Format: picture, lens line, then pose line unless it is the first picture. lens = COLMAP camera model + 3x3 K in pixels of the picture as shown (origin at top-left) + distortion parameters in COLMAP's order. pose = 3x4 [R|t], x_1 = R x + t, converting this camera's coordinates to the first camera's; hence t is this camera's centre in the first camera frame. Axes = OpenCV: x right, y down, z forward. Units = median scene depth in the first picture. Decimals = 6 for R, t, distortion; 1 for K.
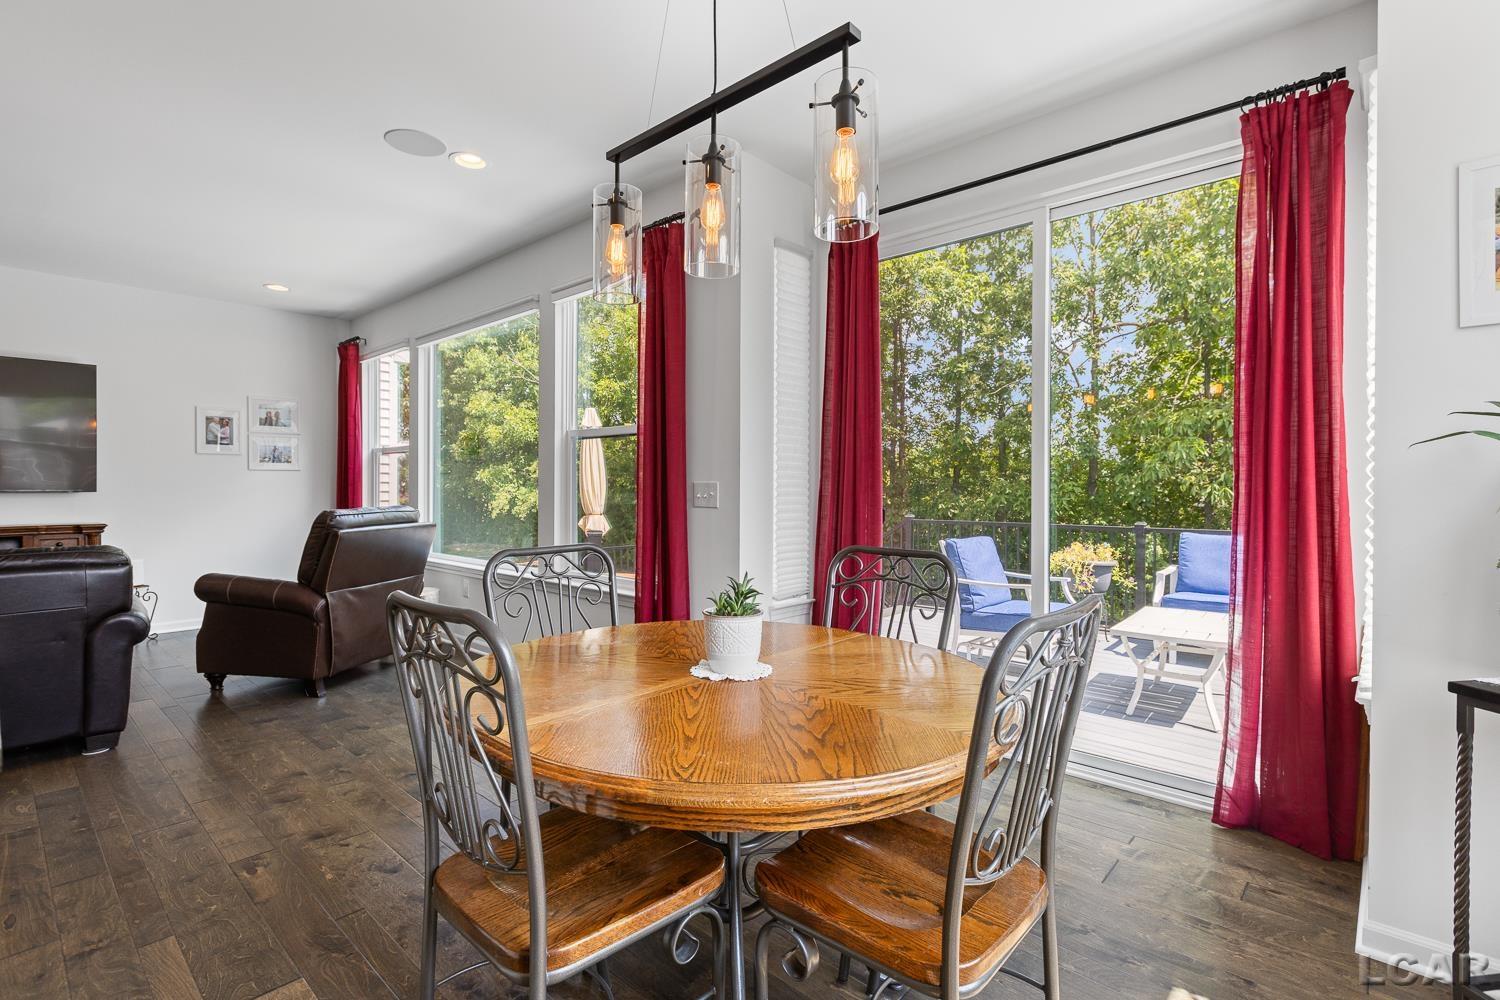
lens RADIAL K [[704.5, 0, 748.4], [0, 704.5, 487.9], [0, 0, 1]] dist [0.000421, 0.000006]
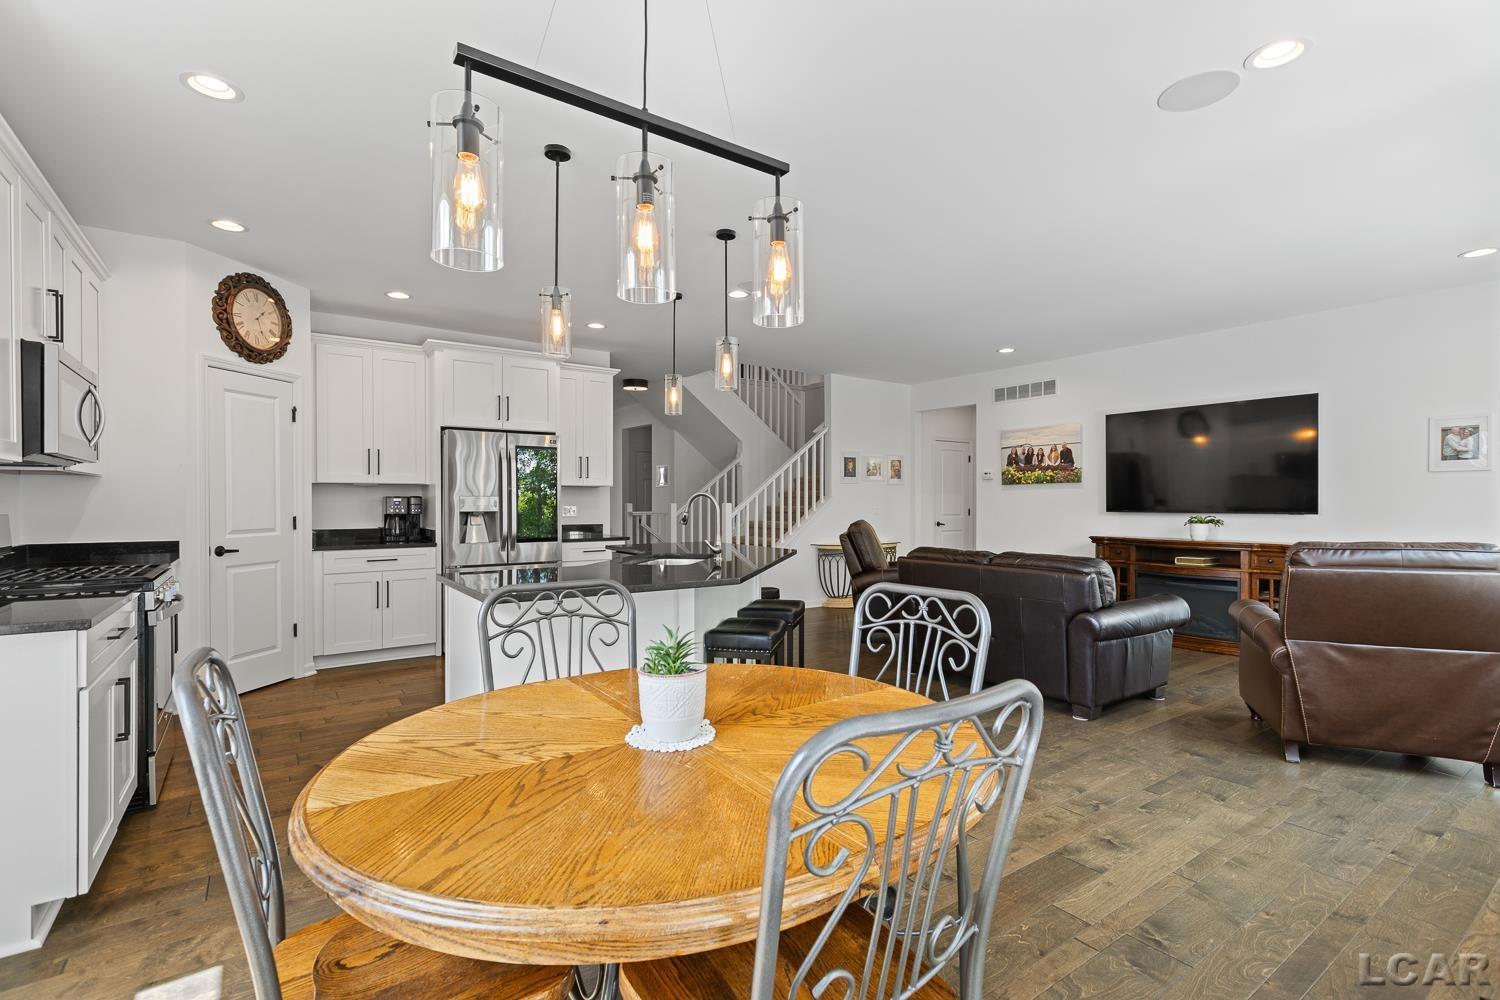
lens RADIAL K [[688.1, 0, 754.4], [0, 688.1, 505.2], [0, 0, 1]] dist [0.003339, 0.000151]
pose [[-0.216250, 0.002003, -0.976336, 0.274288], [-0.003054, 0.999992, 0.002728, -0.009466], [0.976333, 0.003572, -0.216242, 0.446987]]
